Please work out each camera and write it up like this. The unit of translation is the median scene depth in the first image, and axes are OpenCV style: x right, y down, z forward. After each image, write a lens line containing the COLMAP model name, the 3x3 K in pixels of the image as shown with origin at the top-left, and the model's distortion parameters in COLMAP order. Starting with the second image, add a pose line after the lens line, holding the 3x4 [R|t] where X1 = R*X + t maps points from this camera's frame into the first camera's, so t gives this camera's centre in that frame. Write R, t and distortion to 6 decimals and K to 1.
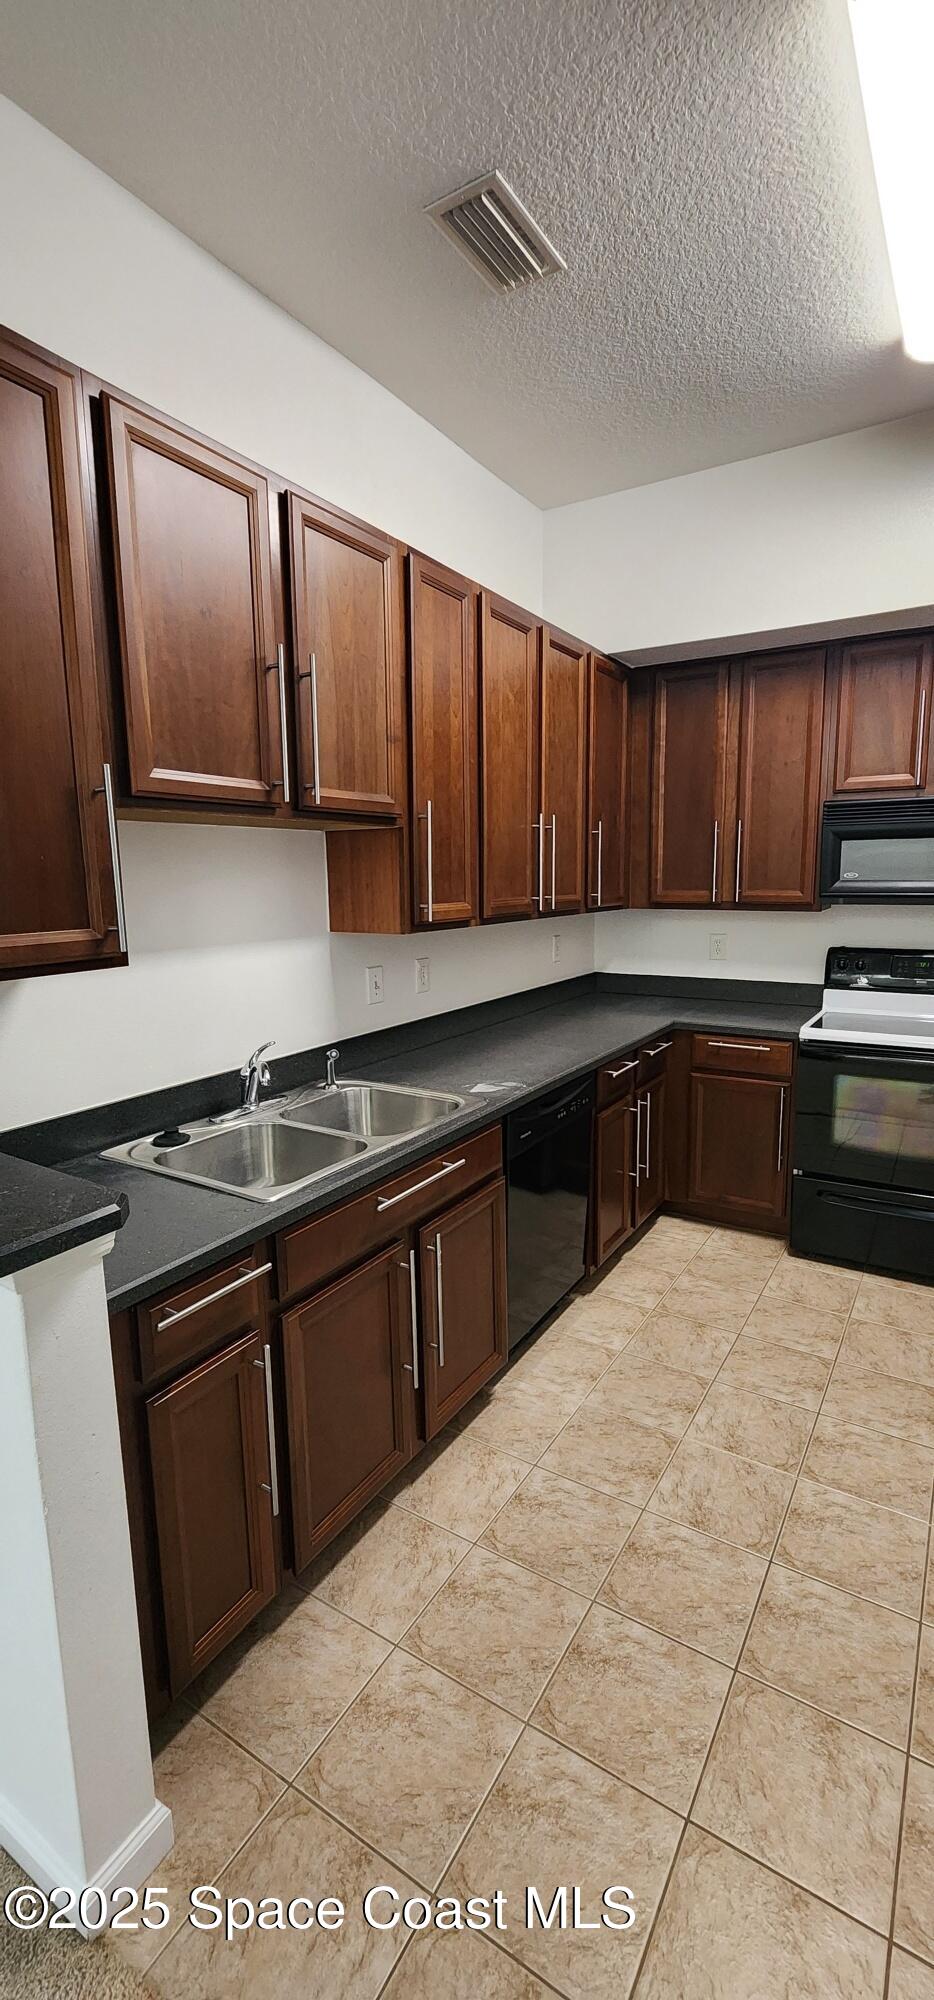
lens RADIAL K [[827.0, 0, 489.0], [0, 827.0, 997.1], [0, 0, 1]] dist [-0.000530, 0.003494]
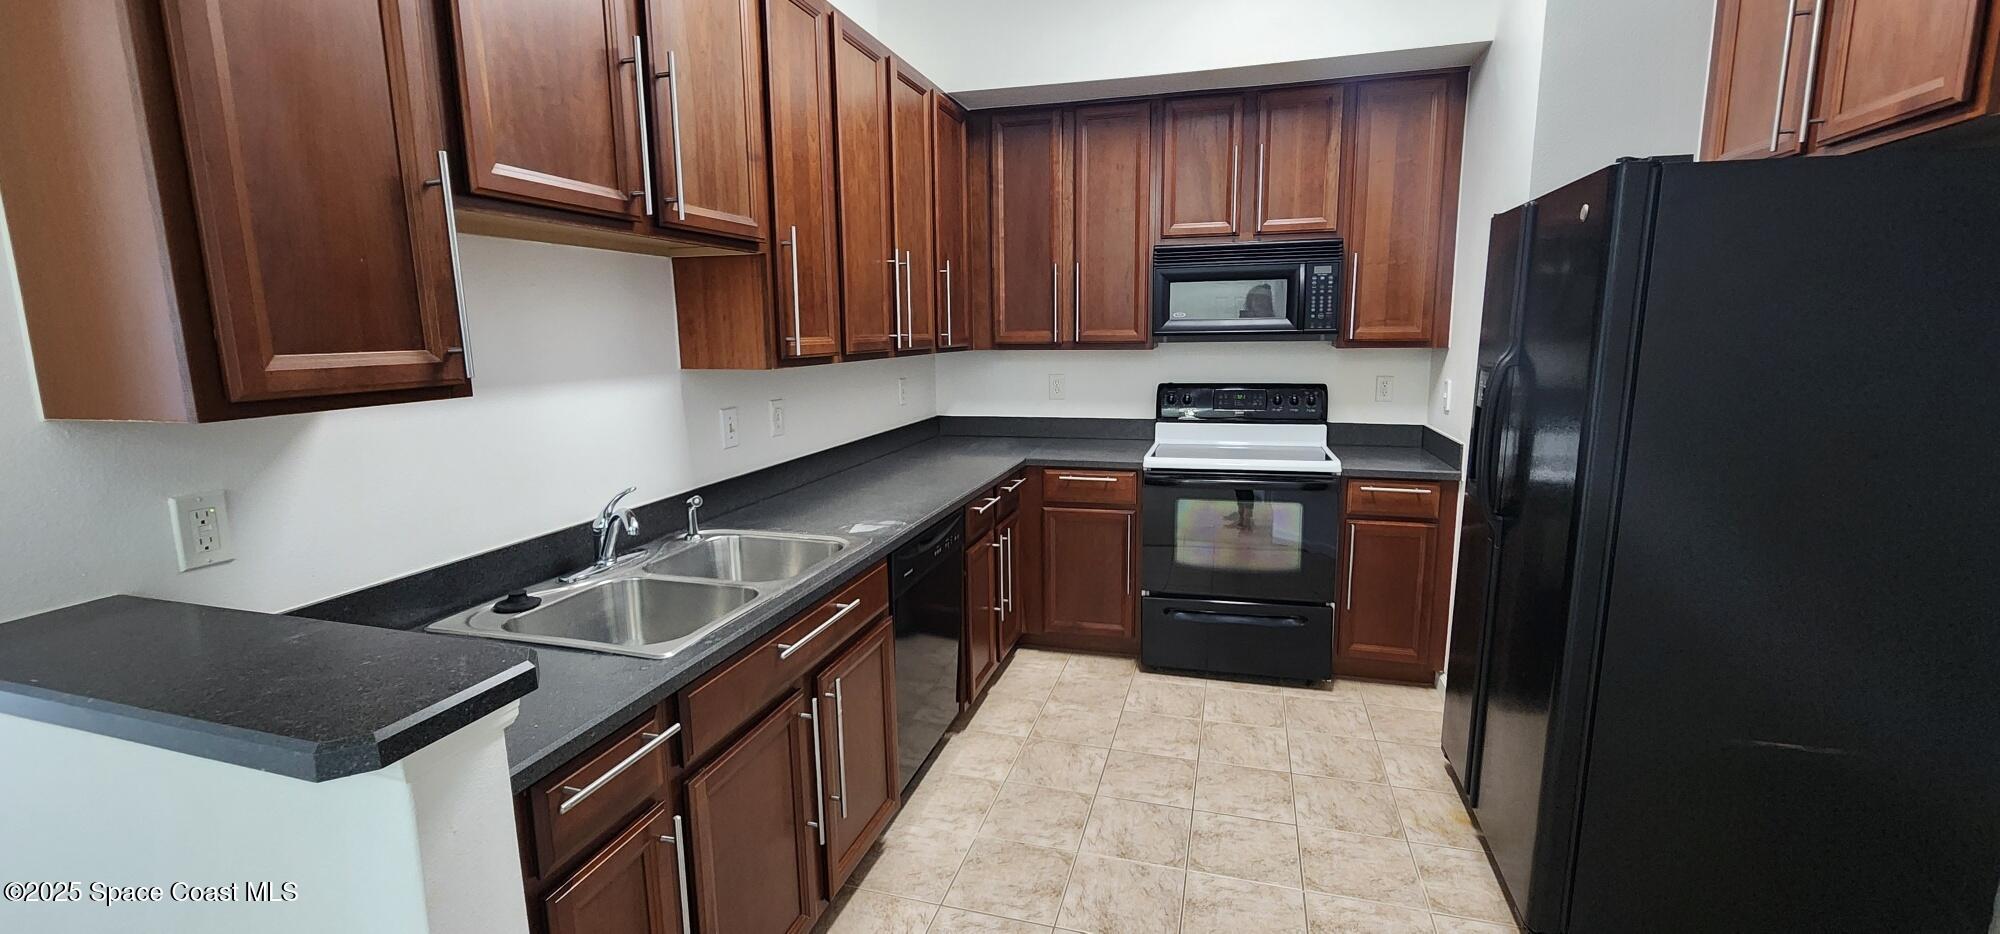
lens RADIAL K [[818.9, 0, 1007.6], [0, 818.9, 457.9], [0, 0, 1]] dist [0.000133, 0.000178]
pose [[0.964884, -0.041942, 0.259307, -0.087173], [0.040763, 0.999120, 0.009925, 0.026003], [-0.259495, 0.000993, 0.965744, 0.035590]]
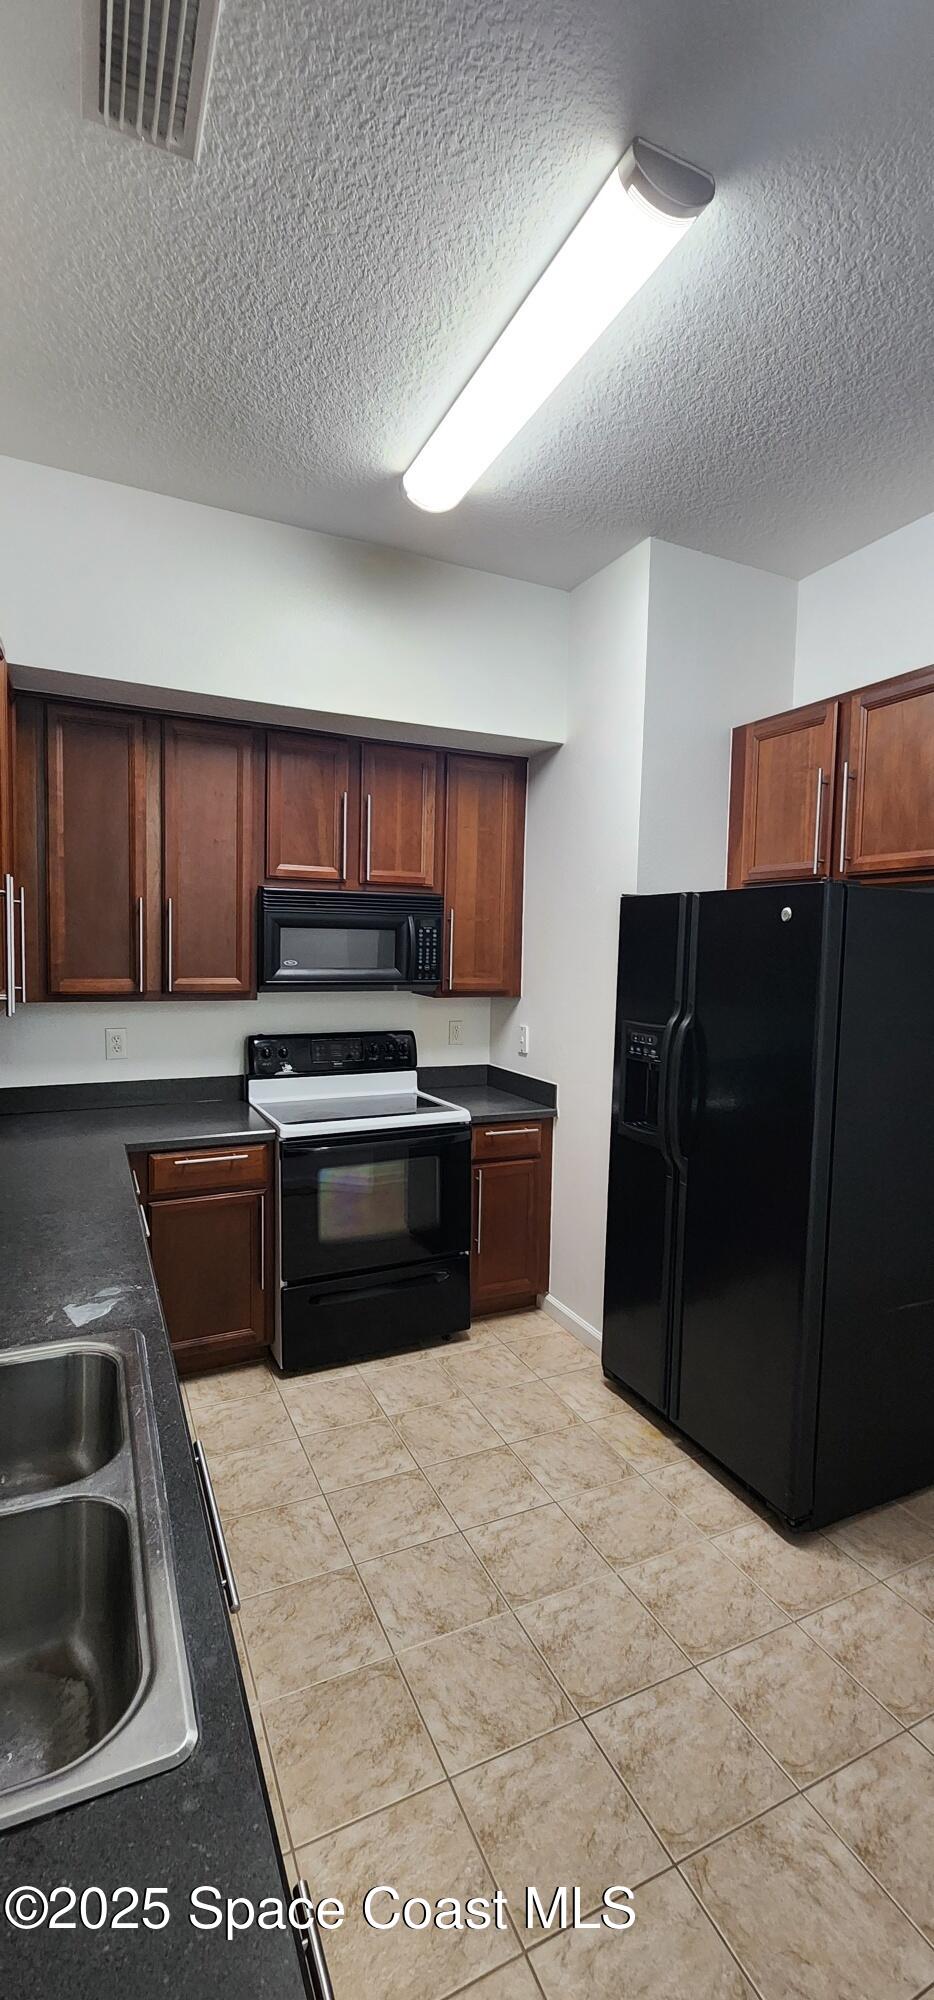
lens RADIAL K [[818.9, 0, 467.0], [0, 818.9, 1000.0], [0, 0, 1]] dist [0.000133, 0.000178]
pose [[0.548528, -0.032367, 0.835505, -0.356458], [0.098777, 0.994762, -0.026313, -0.078591], [-0.830277, 0.096962, 0.548852, 0.404275]]
